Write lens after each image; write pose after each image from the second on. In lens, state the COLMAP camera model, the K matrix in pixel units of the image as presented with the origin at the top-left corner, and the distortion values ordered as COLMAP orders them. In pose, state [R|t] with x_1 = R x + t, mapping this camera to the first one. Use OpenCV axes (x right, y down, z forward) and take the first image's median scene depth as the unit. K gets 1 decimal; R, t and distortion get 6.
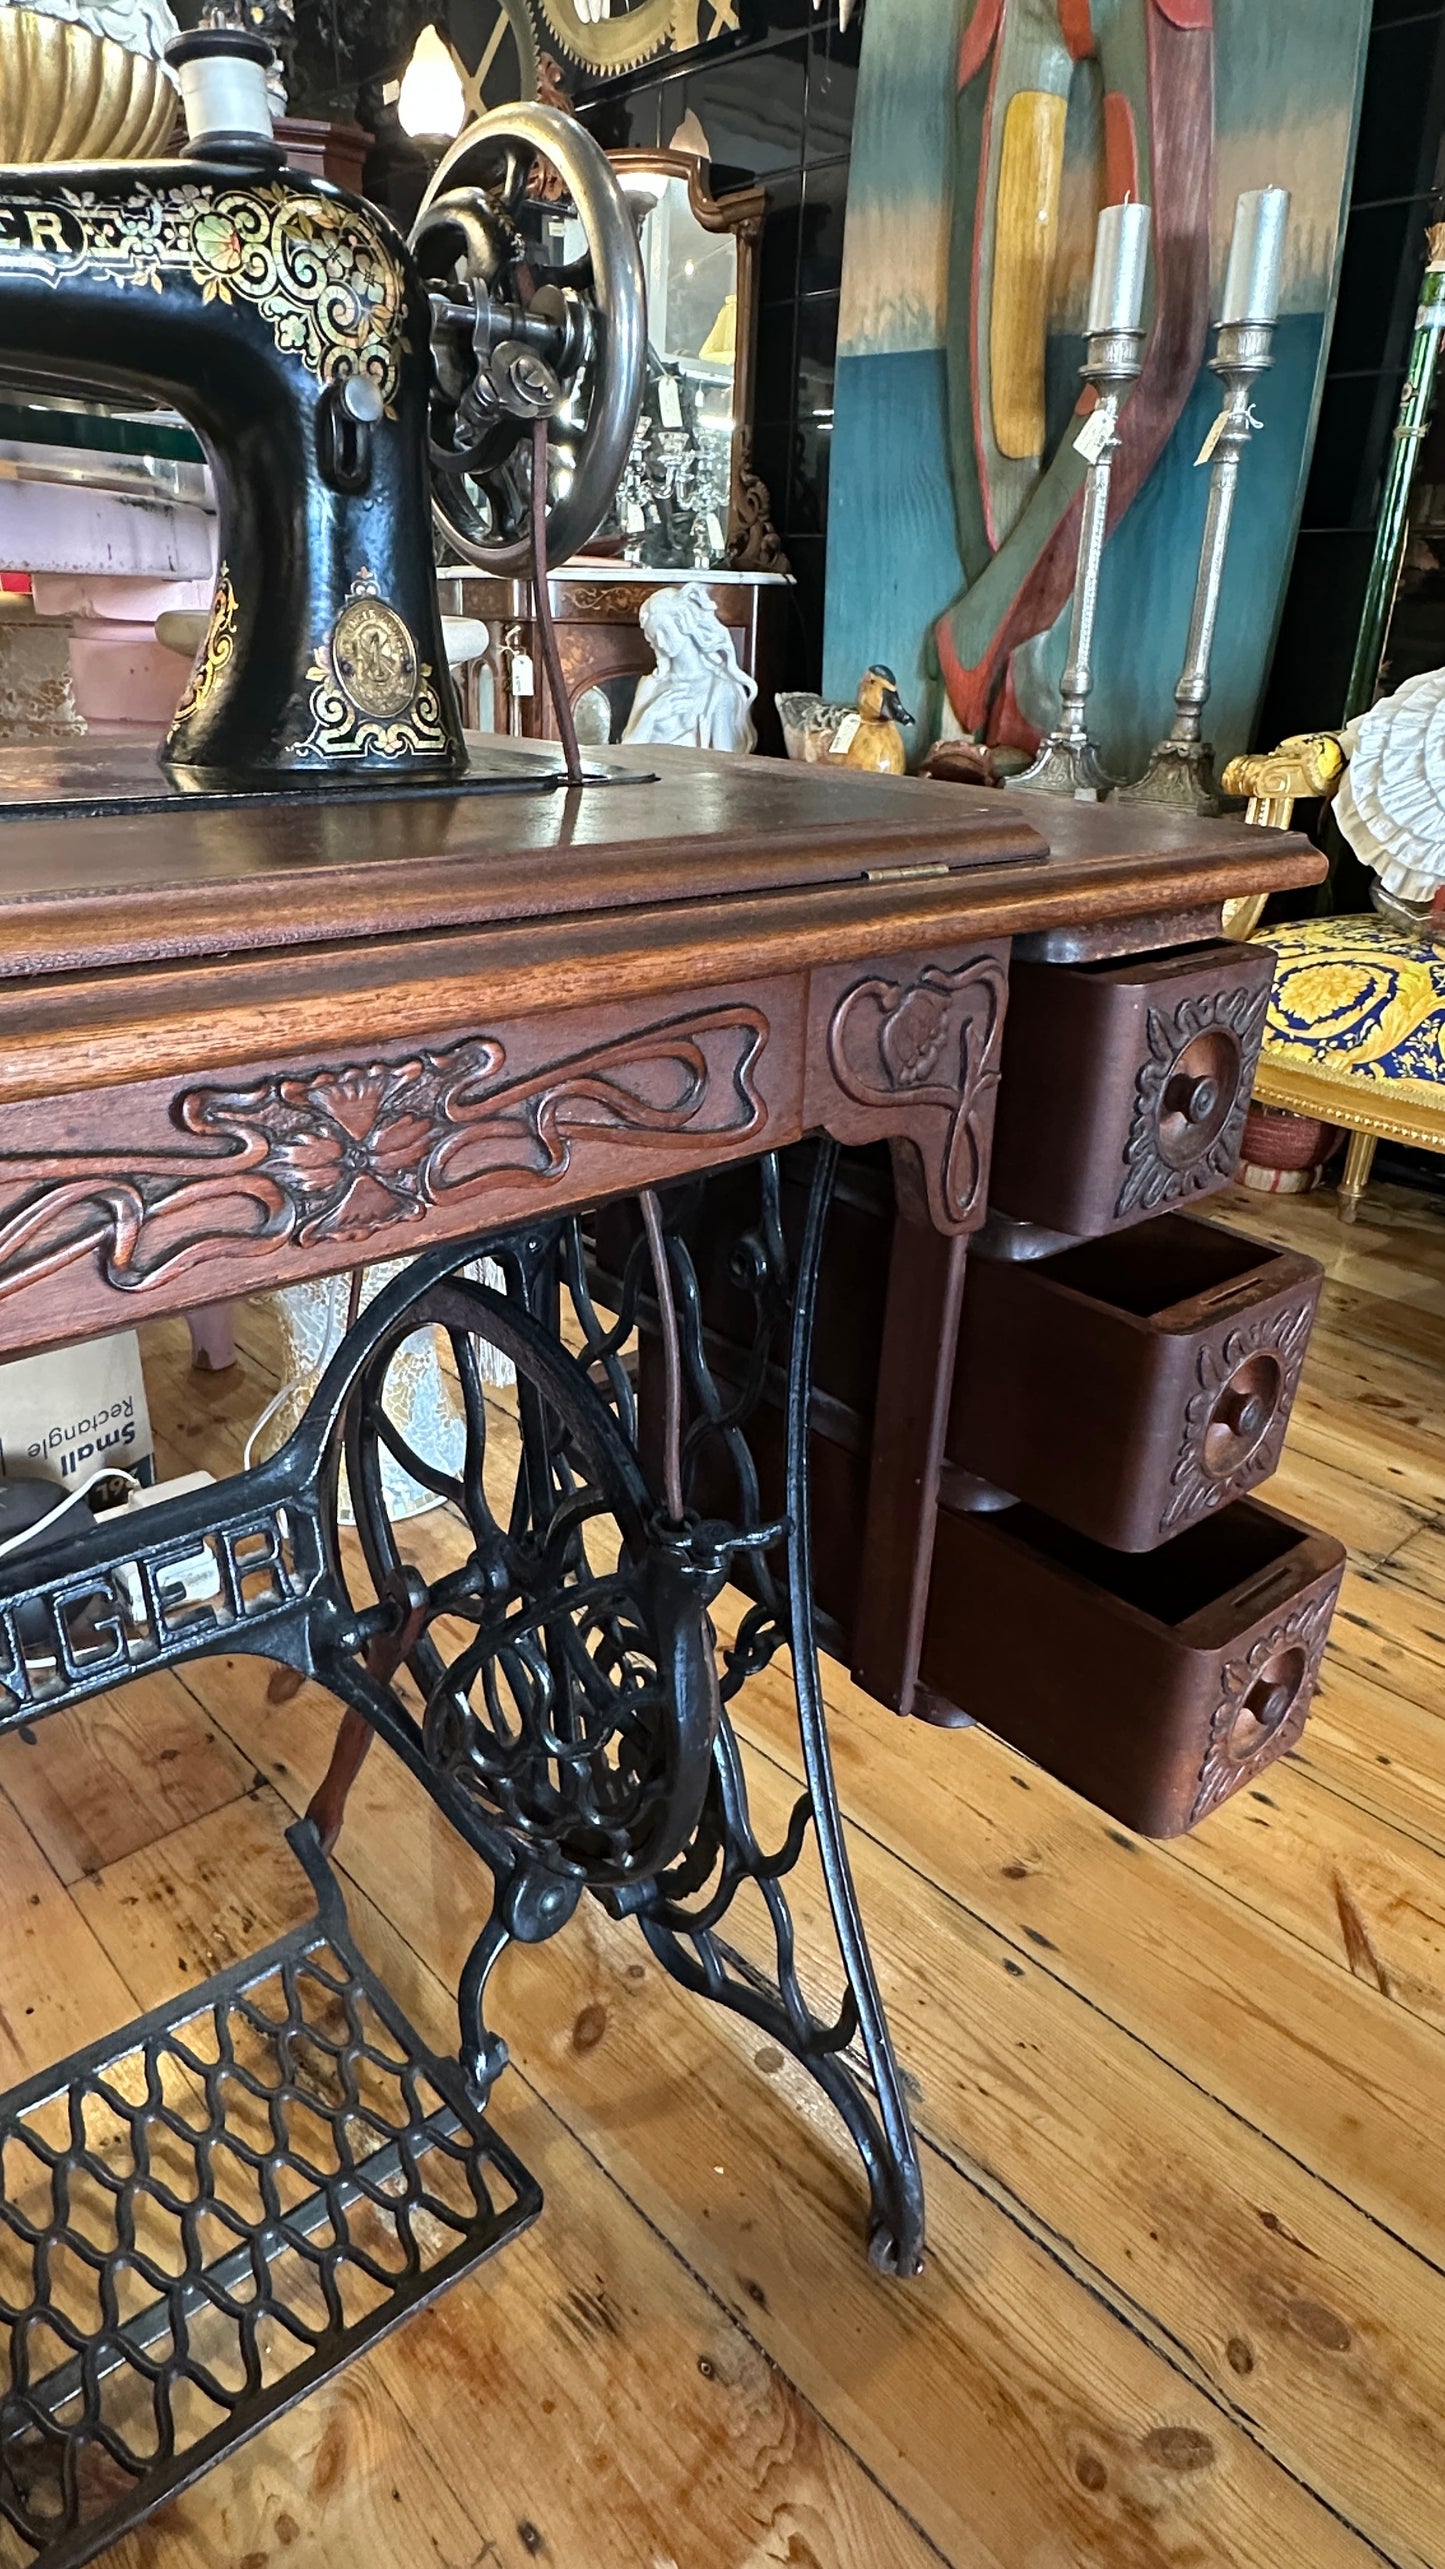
lens RADIAL K [[1476.1, 0, 693.4], [0, 1476.1, 1264.3], [0, 0, 1]] dist [-0.011301, 0.005878]
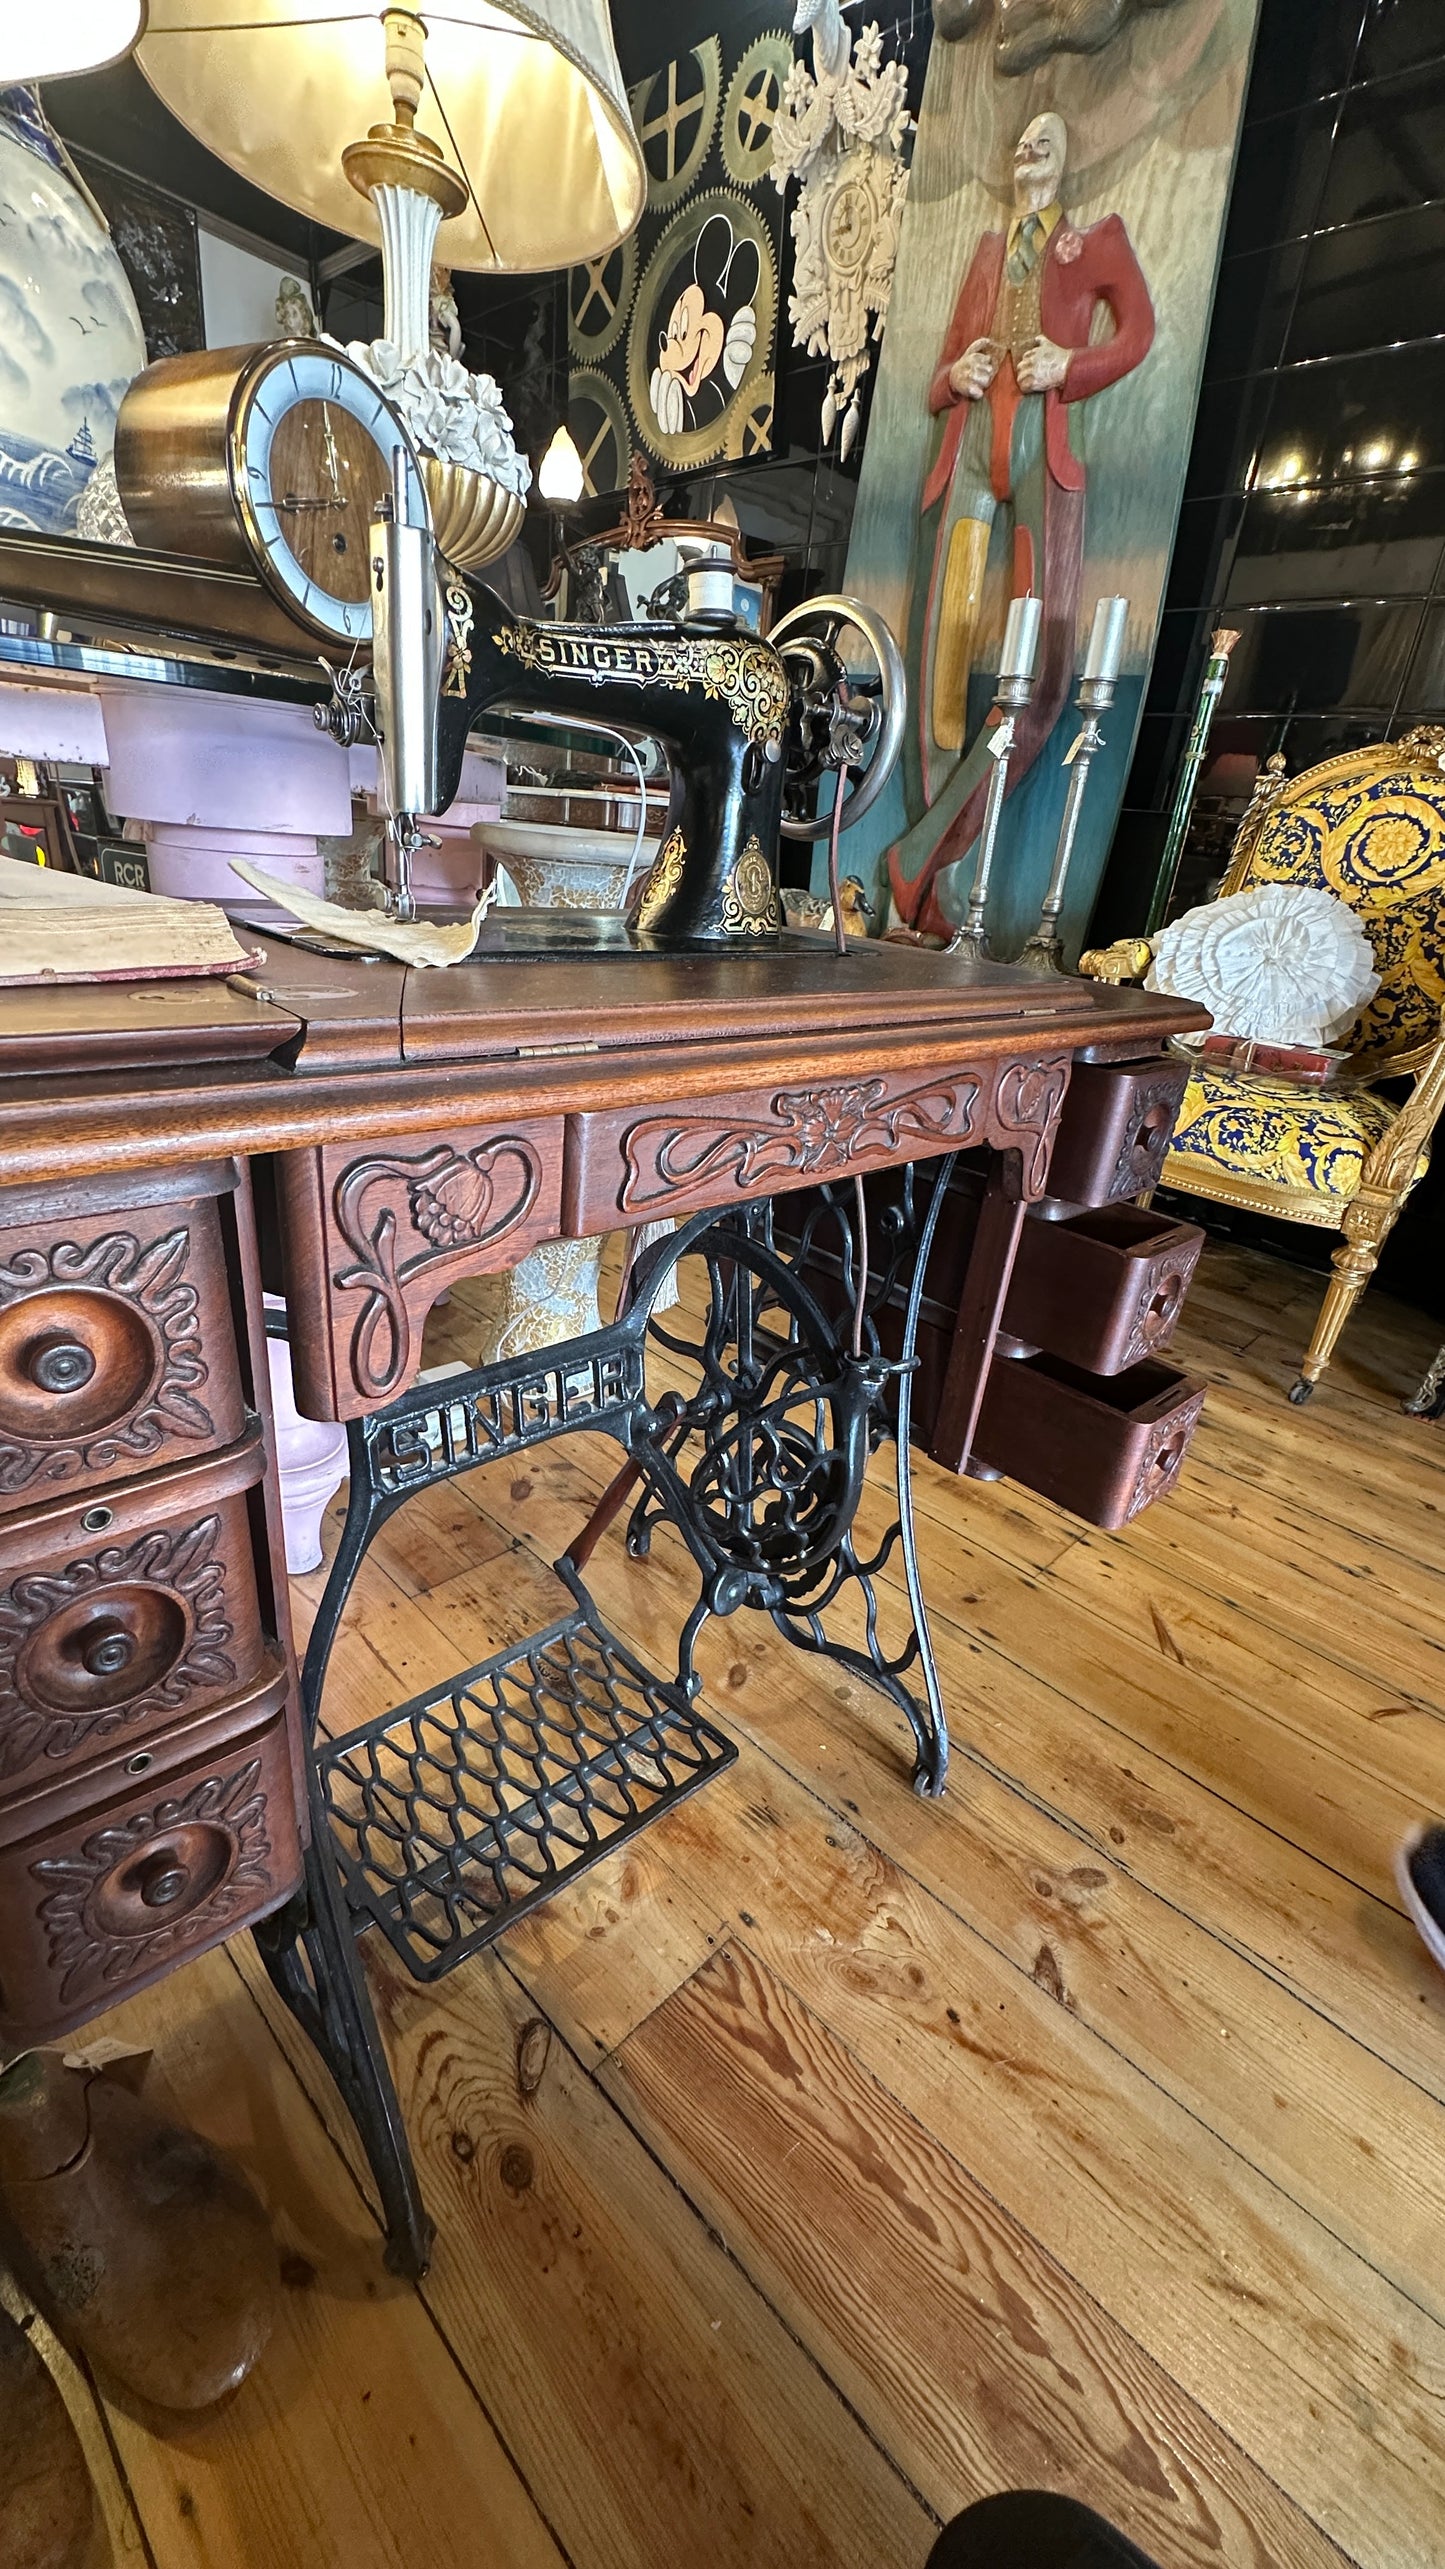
lens RADIAL K [[1025.9, 0, 725.0], [0, 1025.9, 1285.0], [0, 0, 1]] dist [-0.008913, 0.001442]
pose [[0.996380, 0.036405, 0.076823, -0.287081], [-0.037071, 0.999286, 0.007269, 0.083656], [-0.076504, -0.010091, 0.997018, -0.270757]]
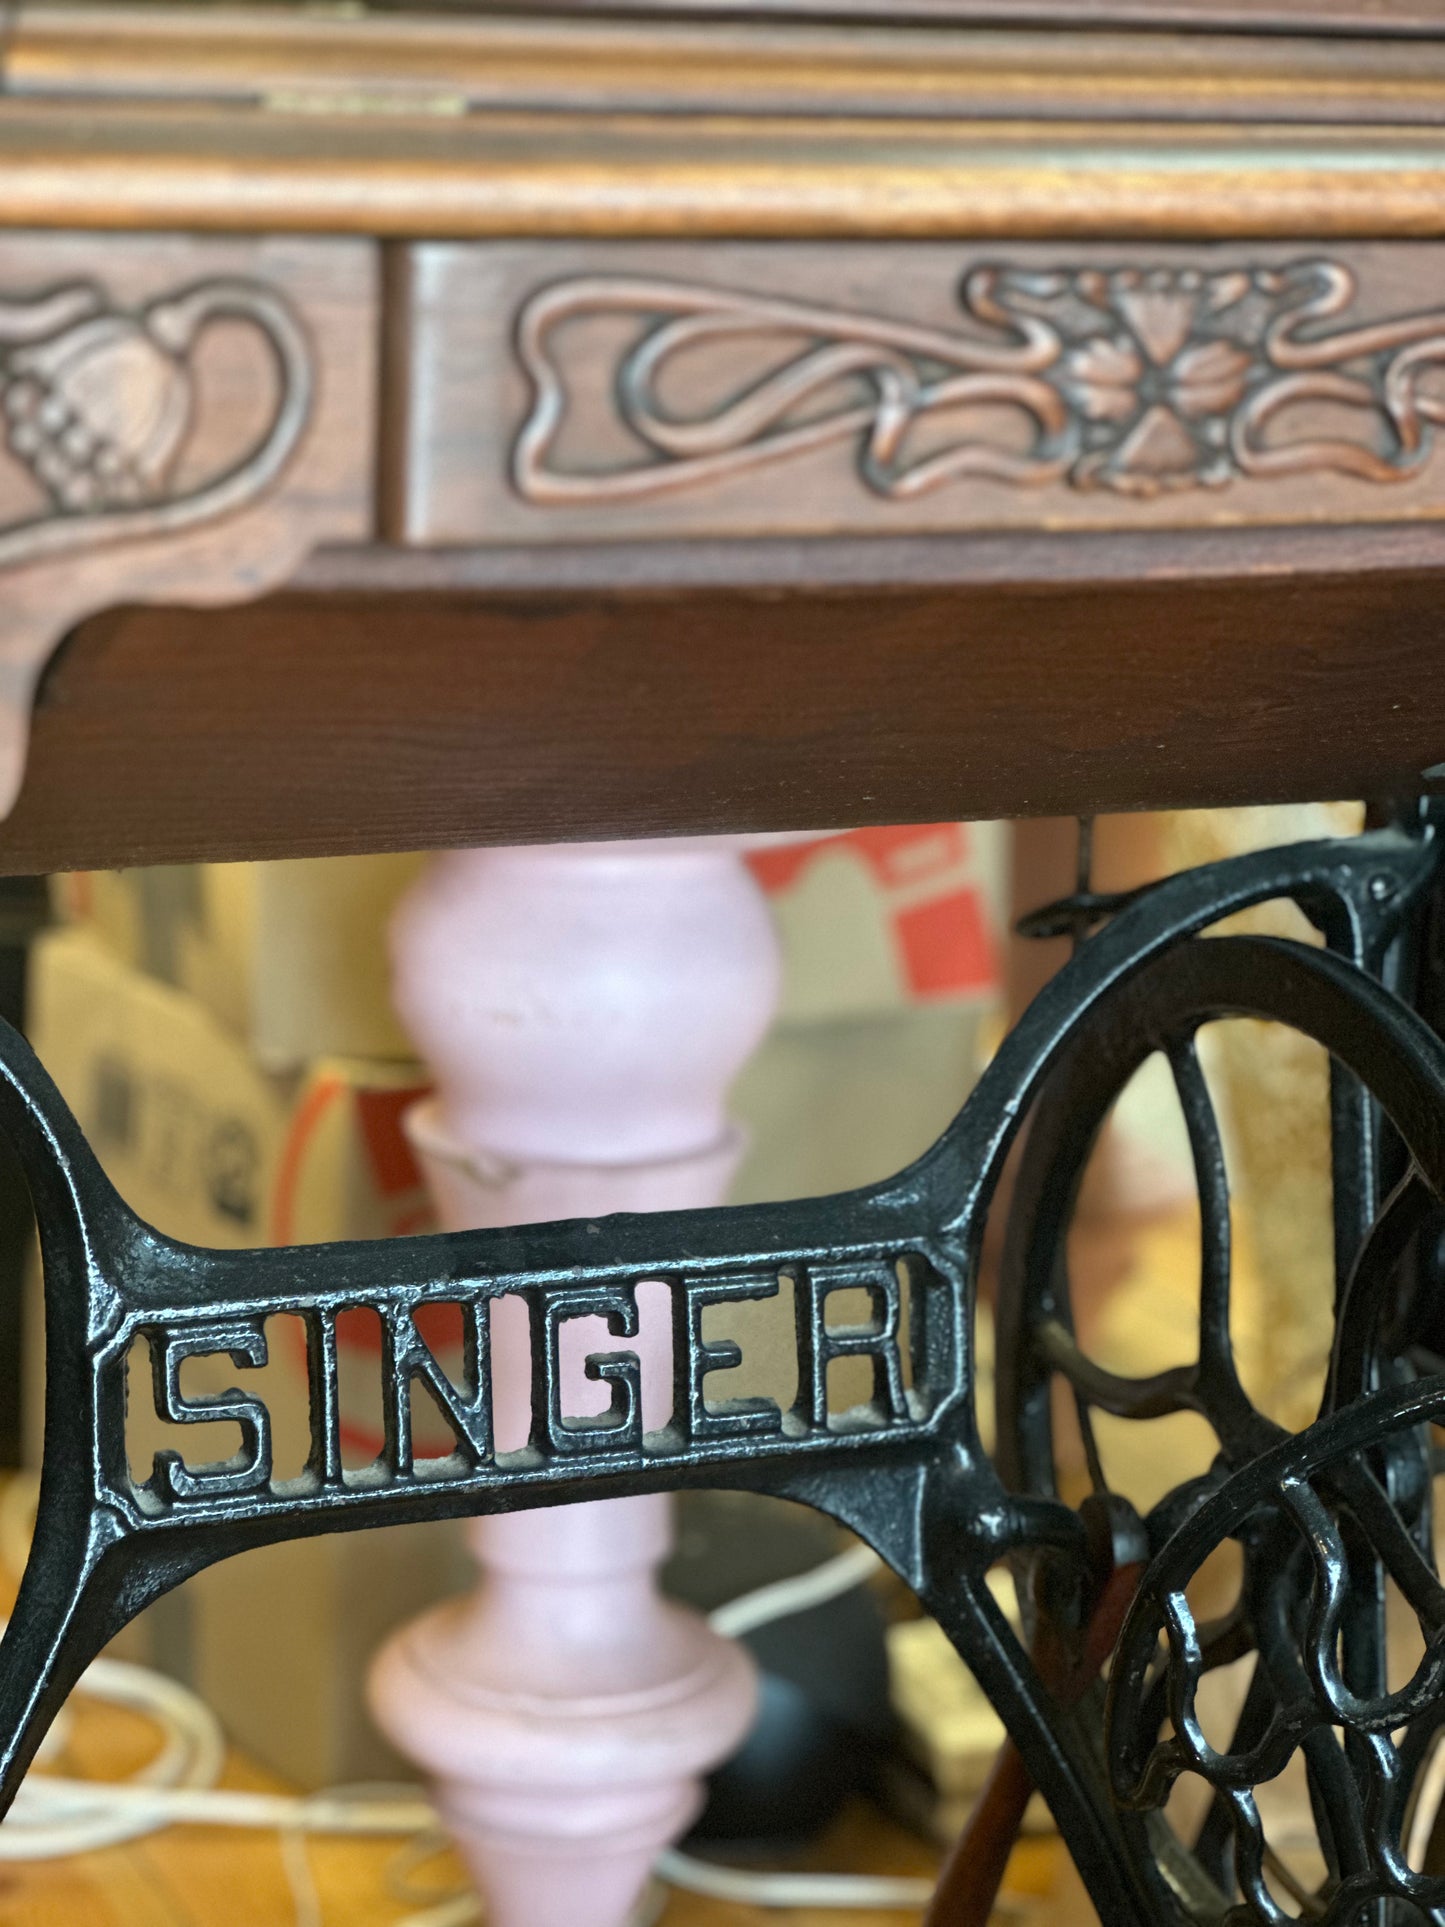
lens RADIAL K [[4406.2, 0, 729.5], [0, 4406.2, 965.2], [0, 0, 1]] dist [0.096704, 0.000000]
pose [[0.959867, 0.063110, -0.273263, 0.133809], [-0.115186, 0.977093, -0.178945, 0.414676], [0.255710, 0.203240, 0.945149, -0.756385]]
